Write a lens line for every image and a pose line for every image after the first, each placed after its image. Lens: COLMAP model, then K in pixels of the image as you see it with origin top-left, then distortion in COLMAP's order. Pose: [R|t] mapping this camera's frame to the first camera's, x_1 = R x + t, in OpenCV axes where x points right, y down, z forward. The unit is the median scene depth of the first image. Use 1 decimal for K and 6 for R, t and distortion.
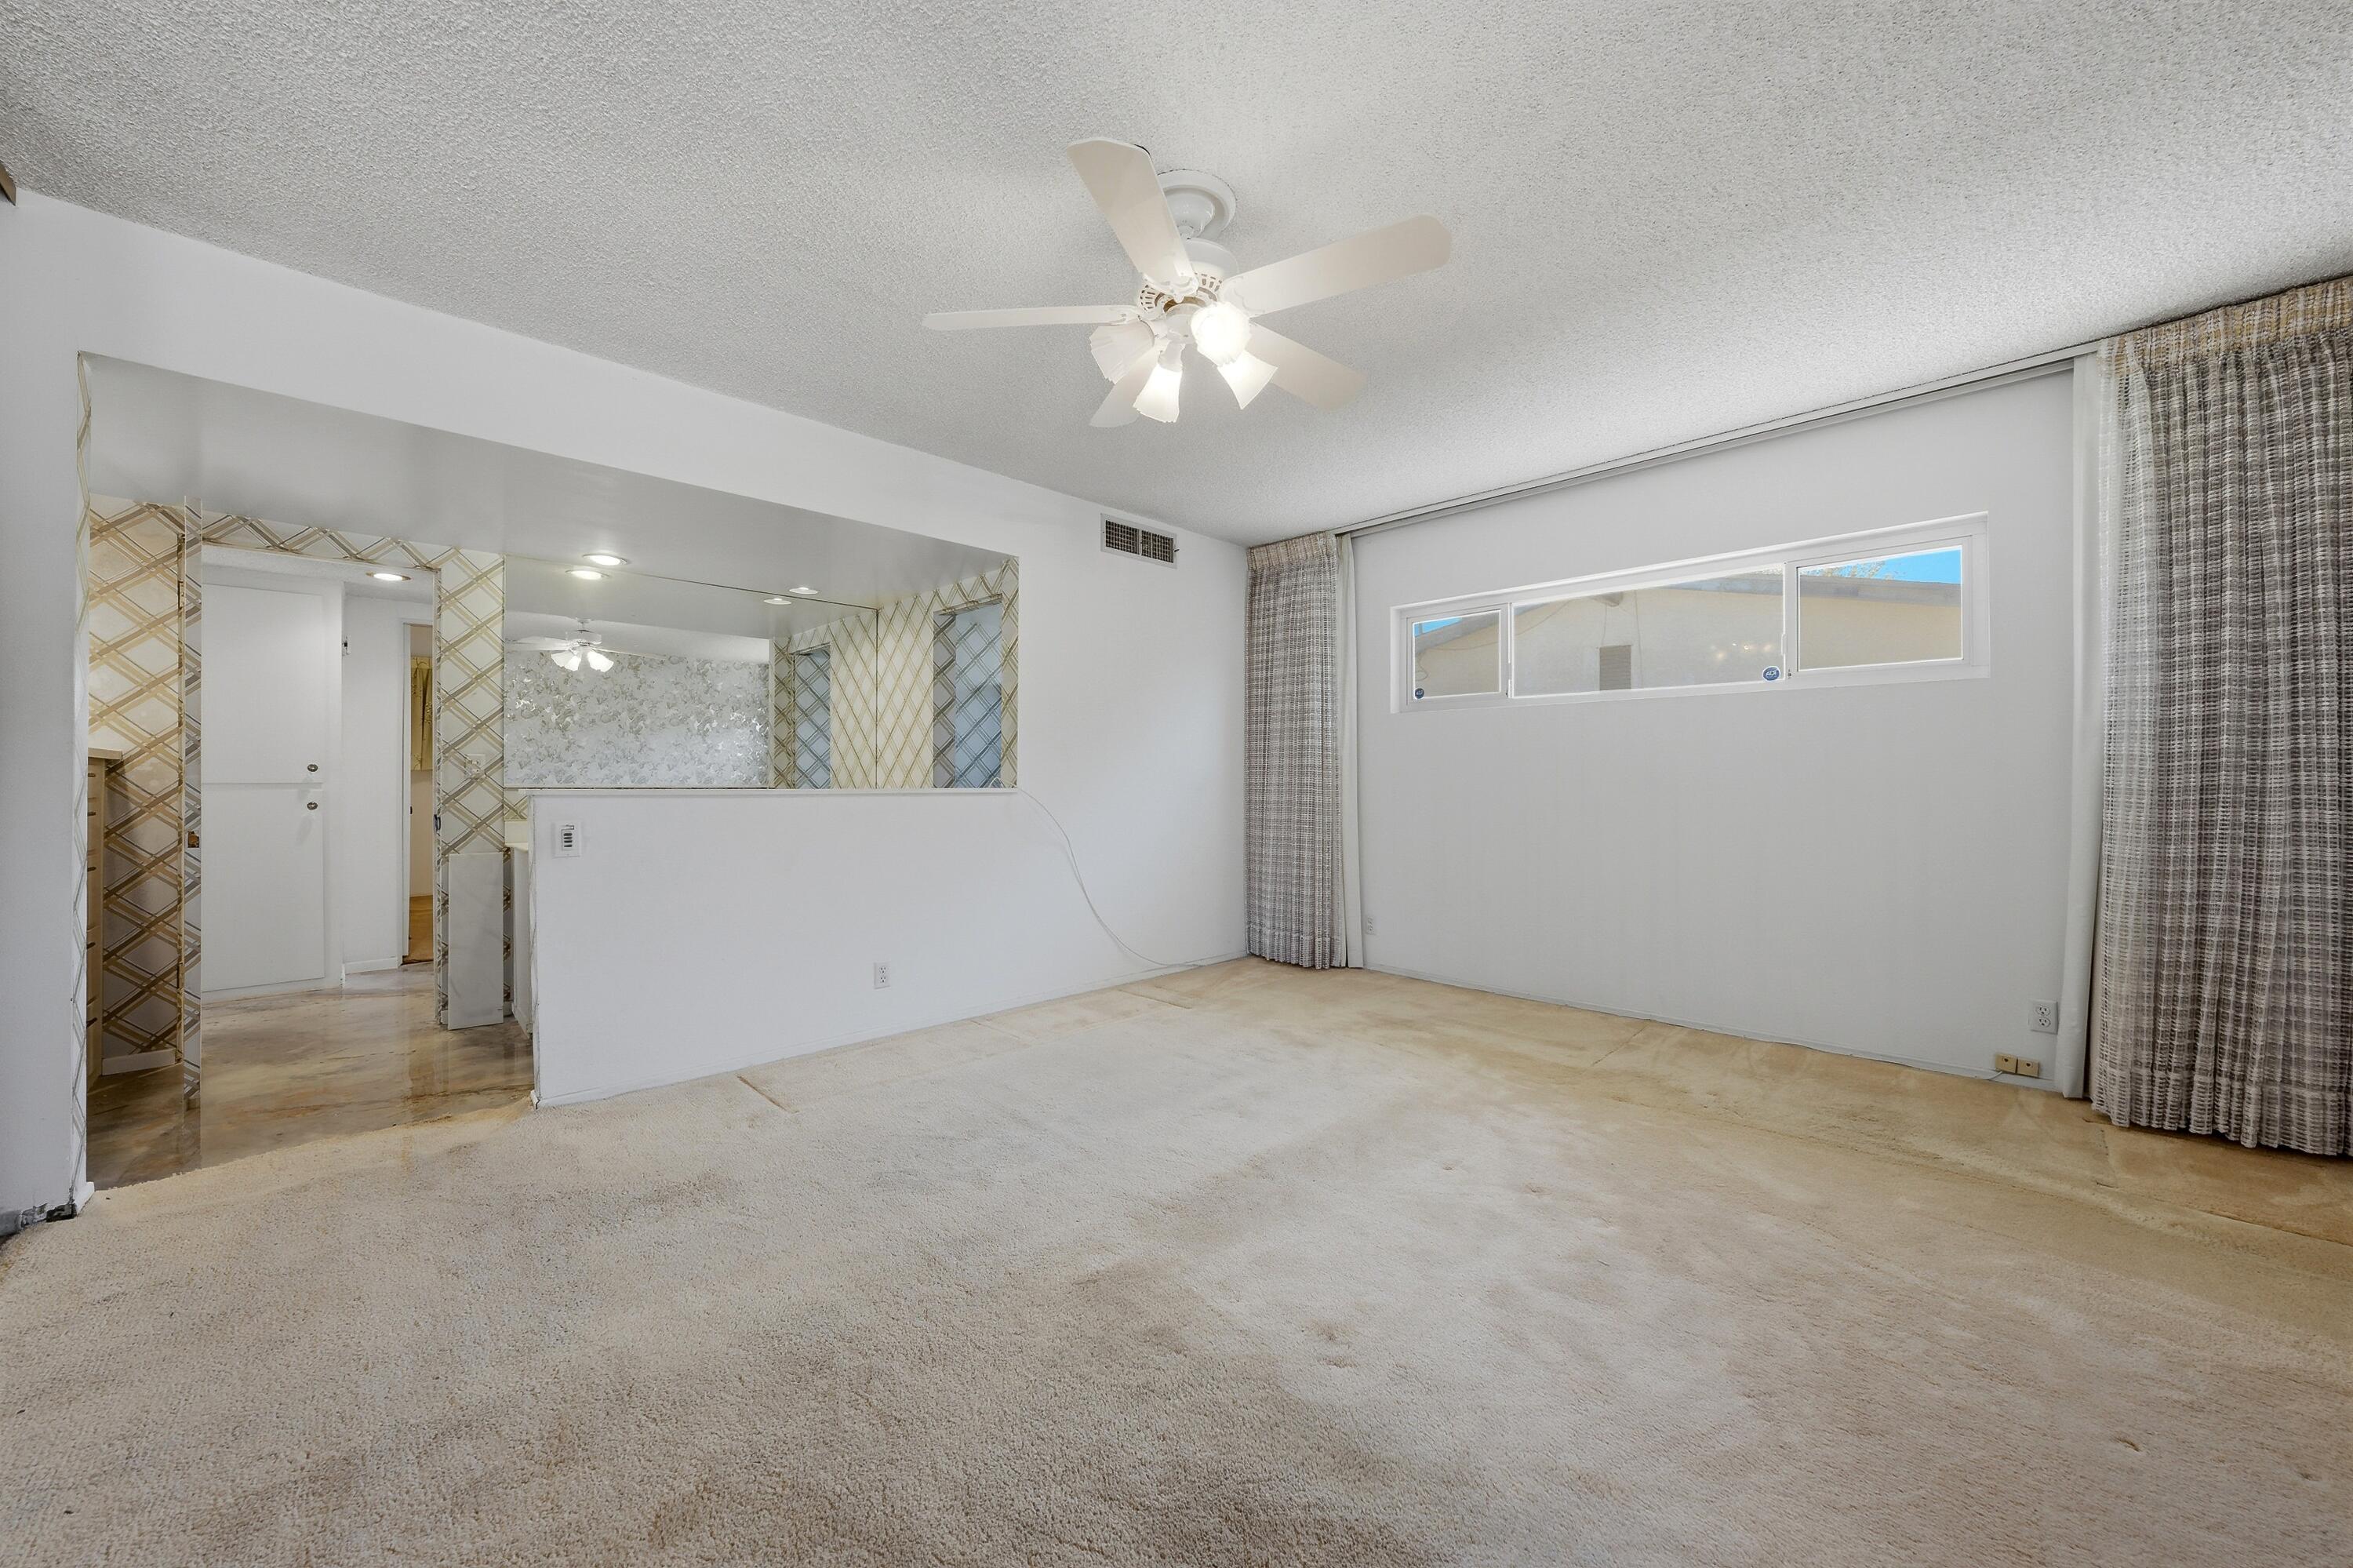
lens RADIAL K [[847.3, 0, 1176.8], [0, 847.3, 779.9], [0, 0, 1]] dist [-0.028297, 0.007112]
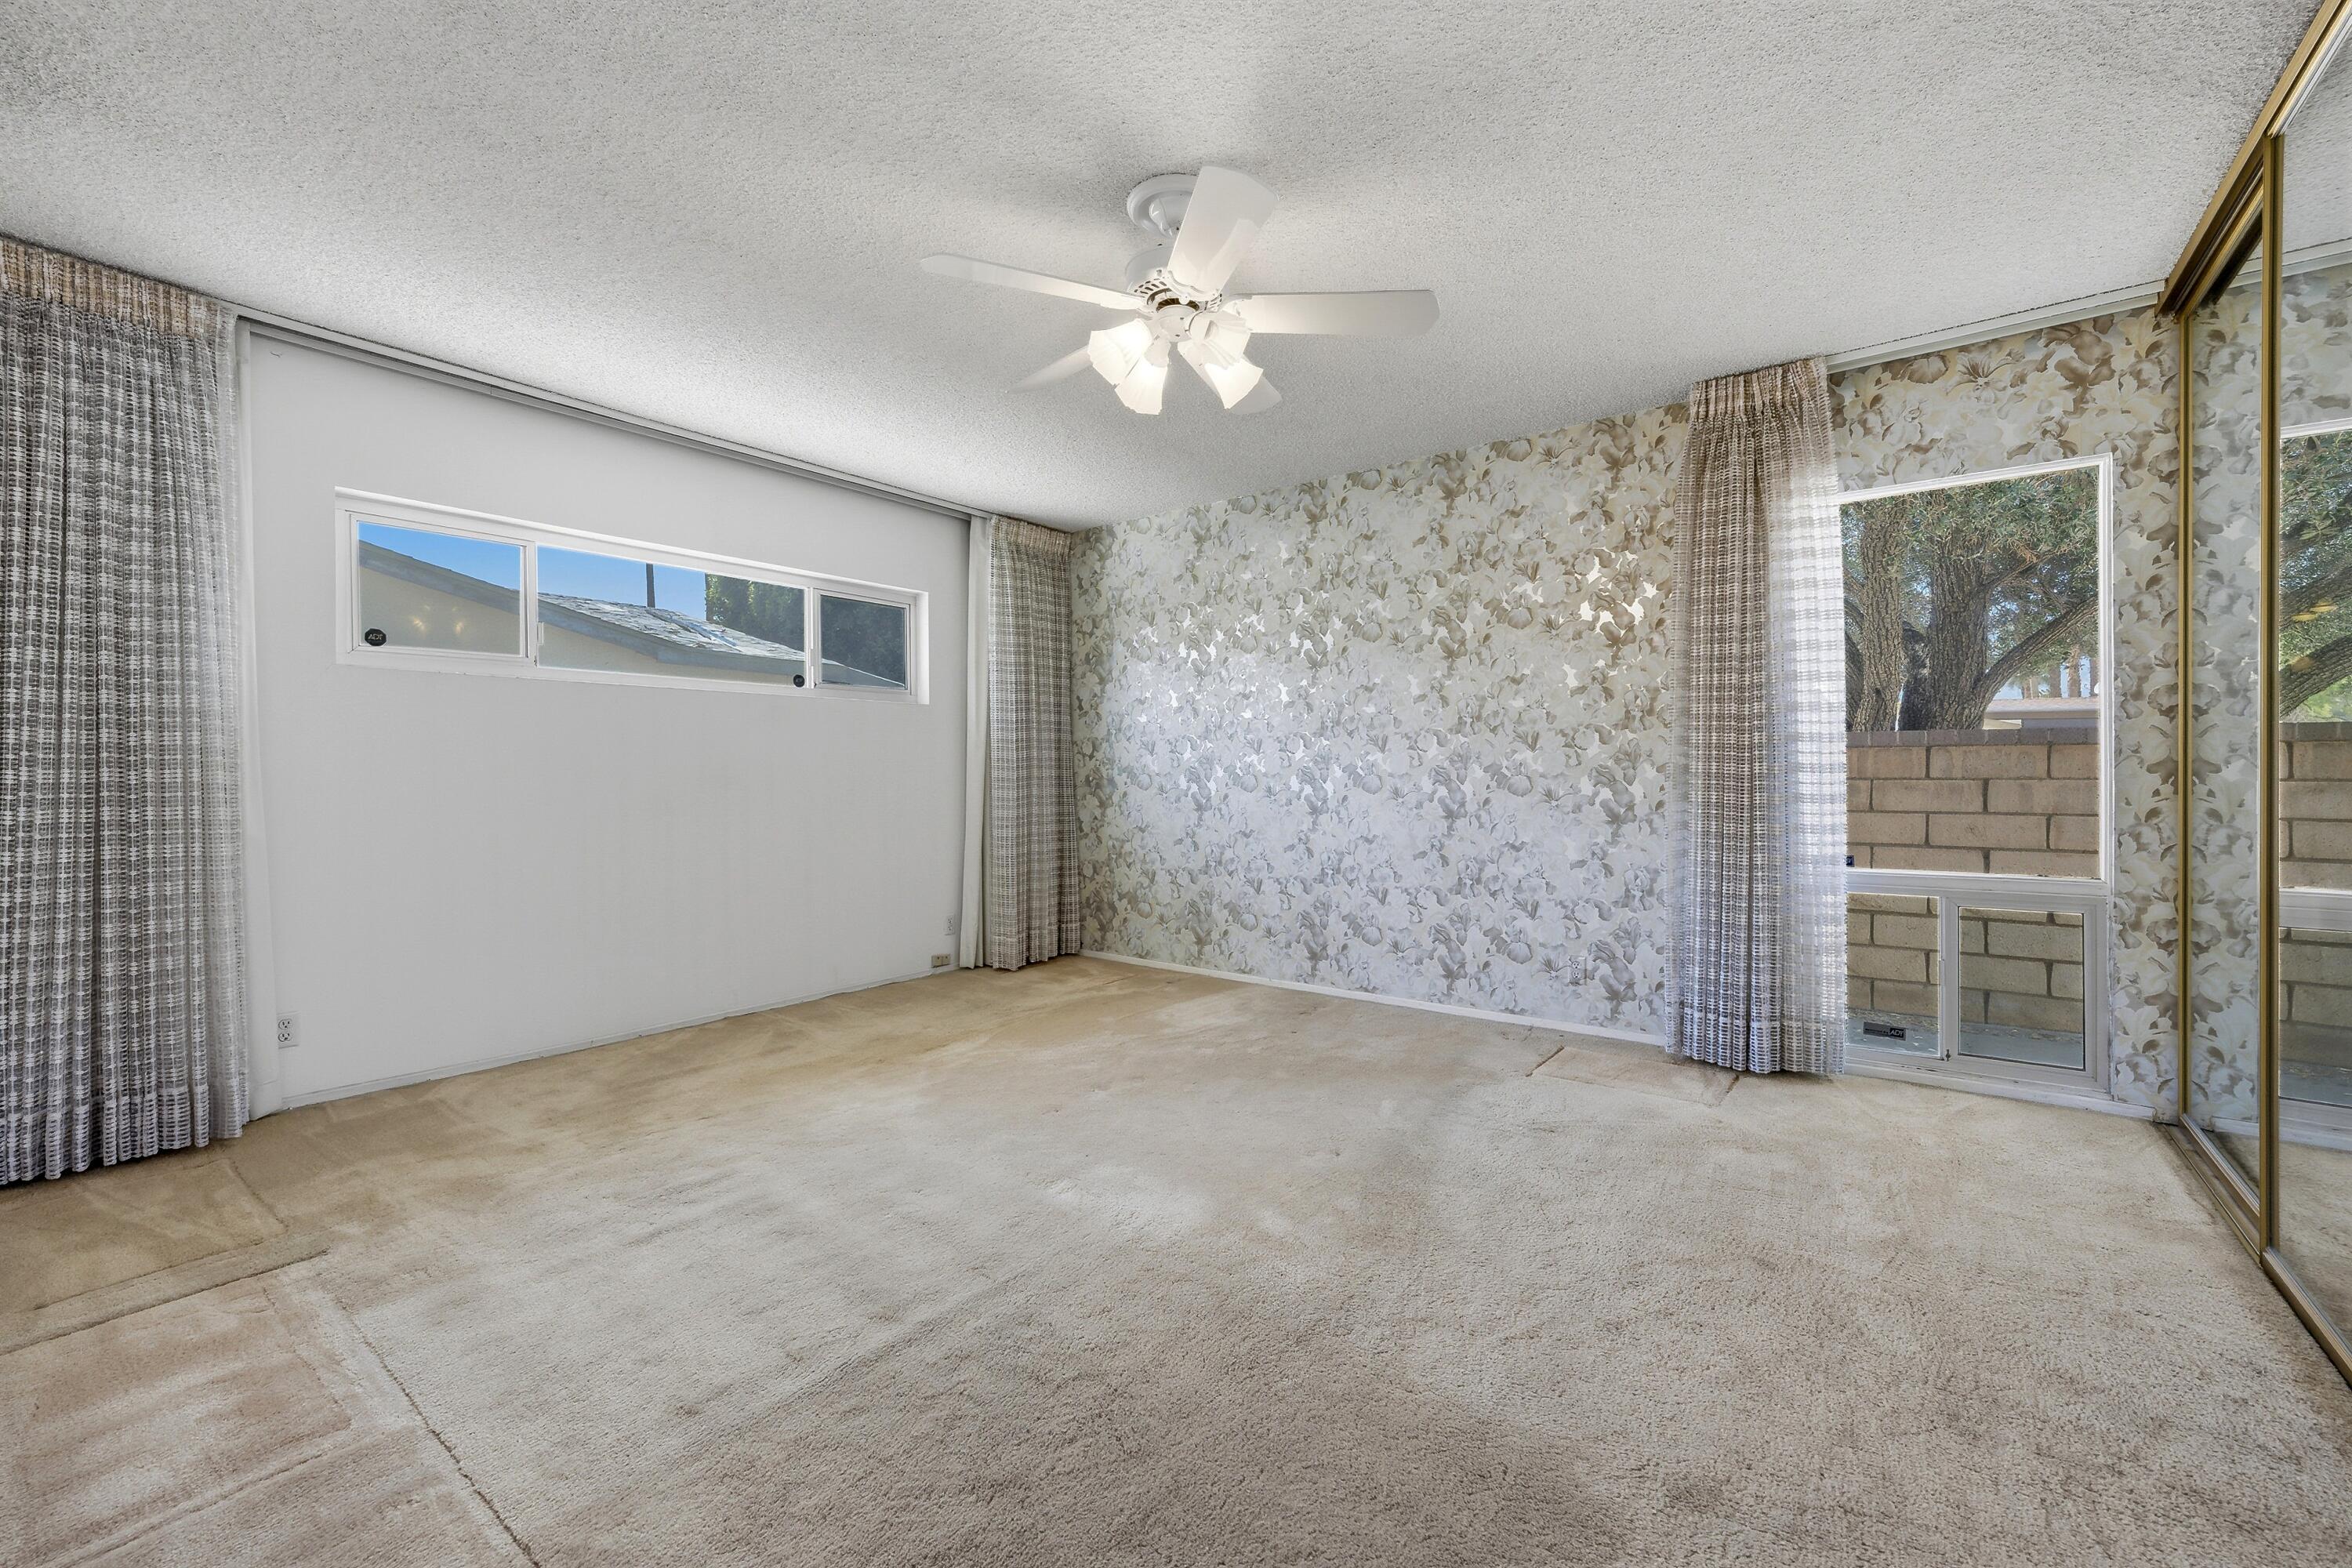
lens RADIAL K [[936.3, 0, 1176.0], [0, 936.3, 784.0], [0, 0, 1]] dist [-0.000450, -0.000045]
pose [[-0.123484, -0.013368, 0.992257, -0.430644], [-0.000845, 0.999910, 0.013366, -0.002929], [-0.992346, 0.000812, -0.123484, 0.442527]]
